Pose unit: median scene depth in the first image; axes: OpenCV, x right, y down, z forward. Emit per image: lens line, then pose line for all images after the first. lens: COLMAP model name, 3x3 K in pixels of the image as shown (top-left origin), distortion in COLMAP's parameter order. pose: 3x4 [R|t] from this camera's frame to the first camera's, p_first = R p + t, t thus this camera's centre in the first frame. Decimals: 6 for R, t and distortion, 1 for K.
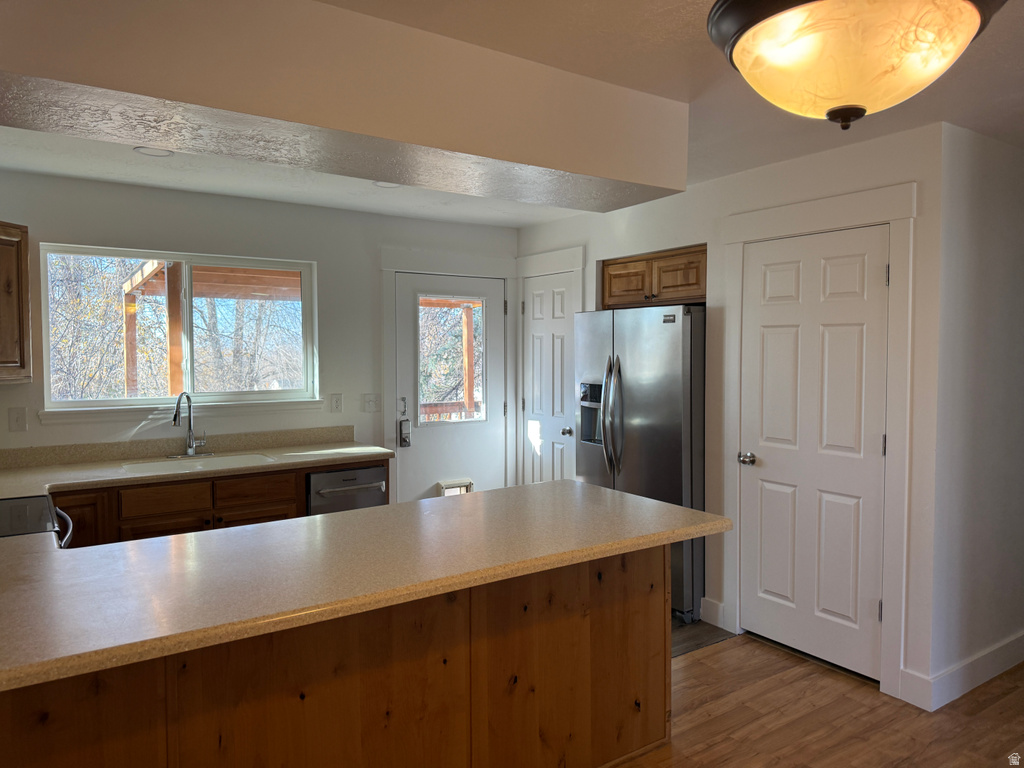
lens RADIAL K [[730.8, 0, 517.7], [0, 730.8, 381.1], [0, 0, 1]] dist [0.073230, -0.002482]
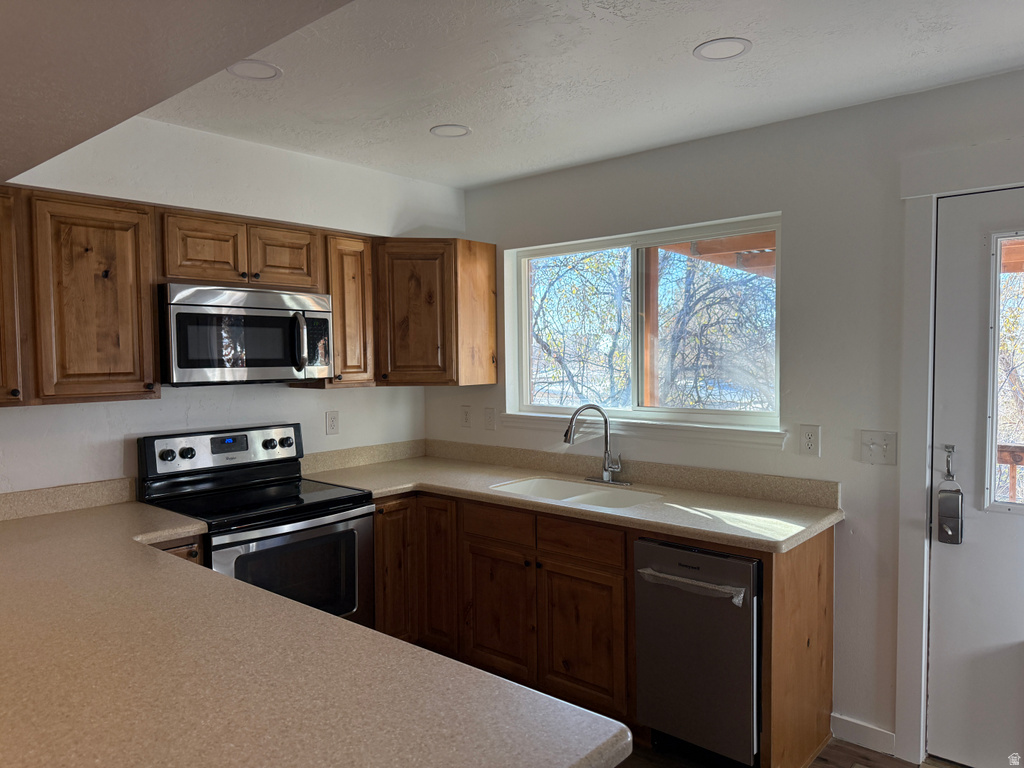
lens RADIAL K [[717.8, 0, 512.0], [0, 717.8, 384.0], [0, 0, 1]] dist [0.004436, -0.005058]
pose [[0.257444, 0.042003, -0.965380, 0.298191], [-0.039499, 0.998677, 0.032918, -0.030103], [0.965486, 0.029657, 0.258762, 0.684449]]
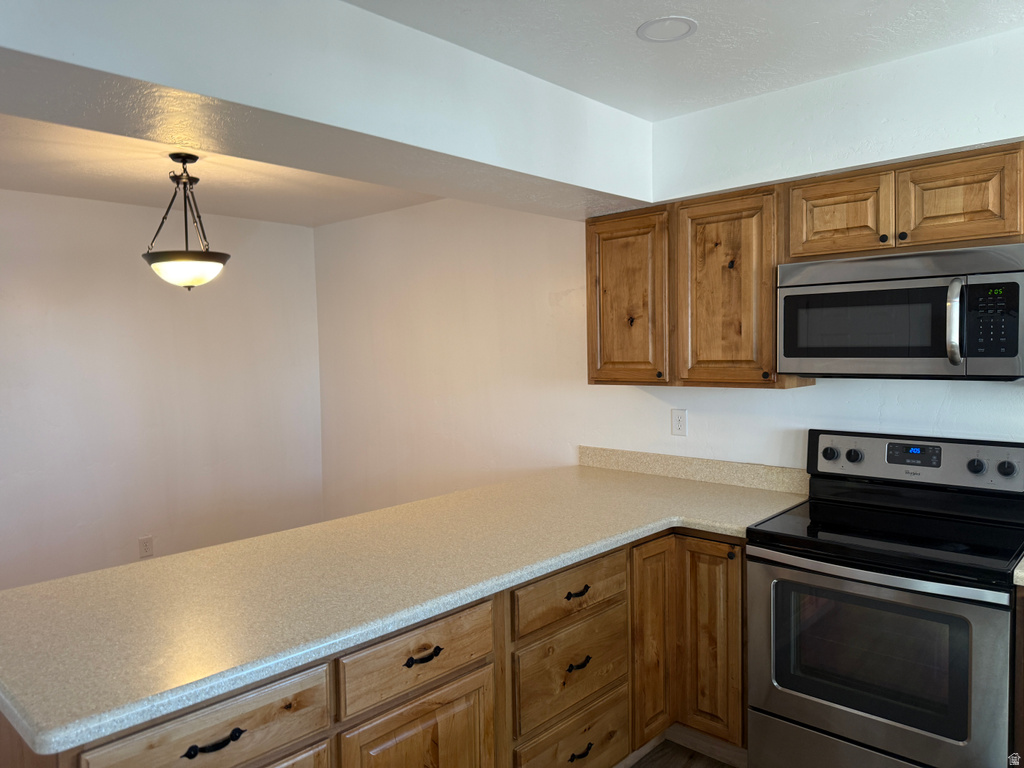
lens RADIAL K [[717.8, 0, 512.0], [0, 717.8, 384.0], [0, 0, 1]] dist [0.004436, -0.005058]
pose [[-0.973667, 0.031458, -0.225795, -0.059439], [0.008634, 0.994811, 0.101370, -0.051382], [0.227812, 0.096751, -0.968886, 1.092313]]
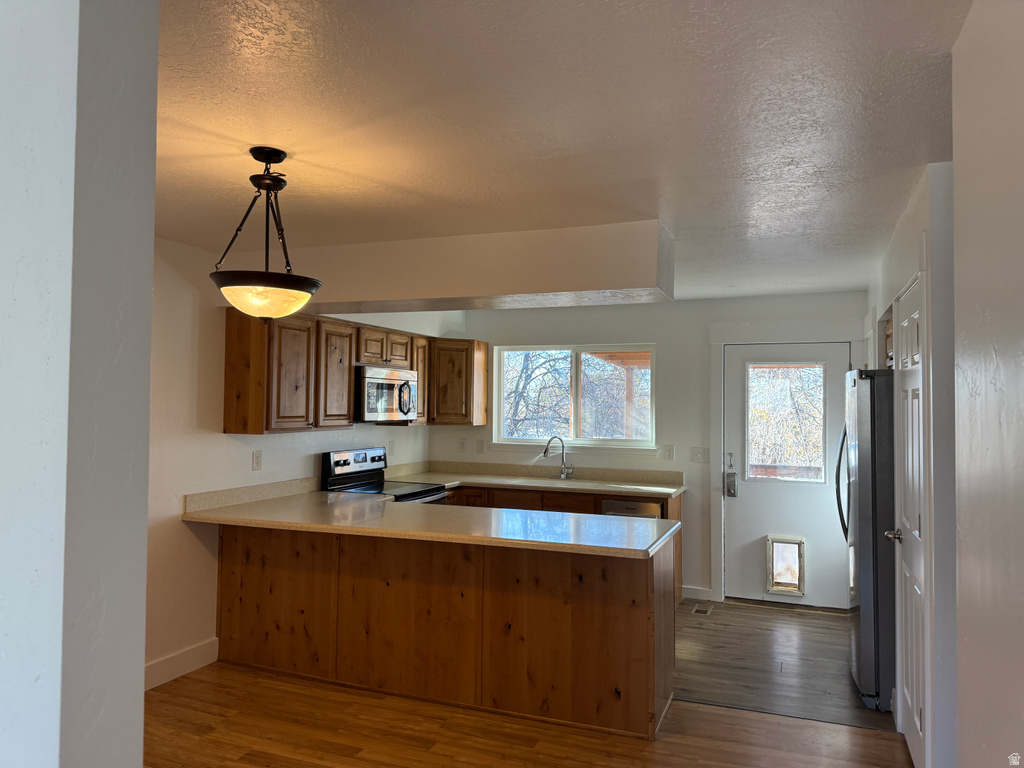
lens RADIAL K [[730.8, 0, 517.7], [0, 730.8, 381.1], [0, 0, 1]] dist [0.073230, -0.002482]
pose [[0.569667, -0.017763, -0.821684, 0.725087], [-0.054544, 0.996745, -0.059362, -0.004103], [0.820064, 0.078635, 0.566844, 0.071507]]
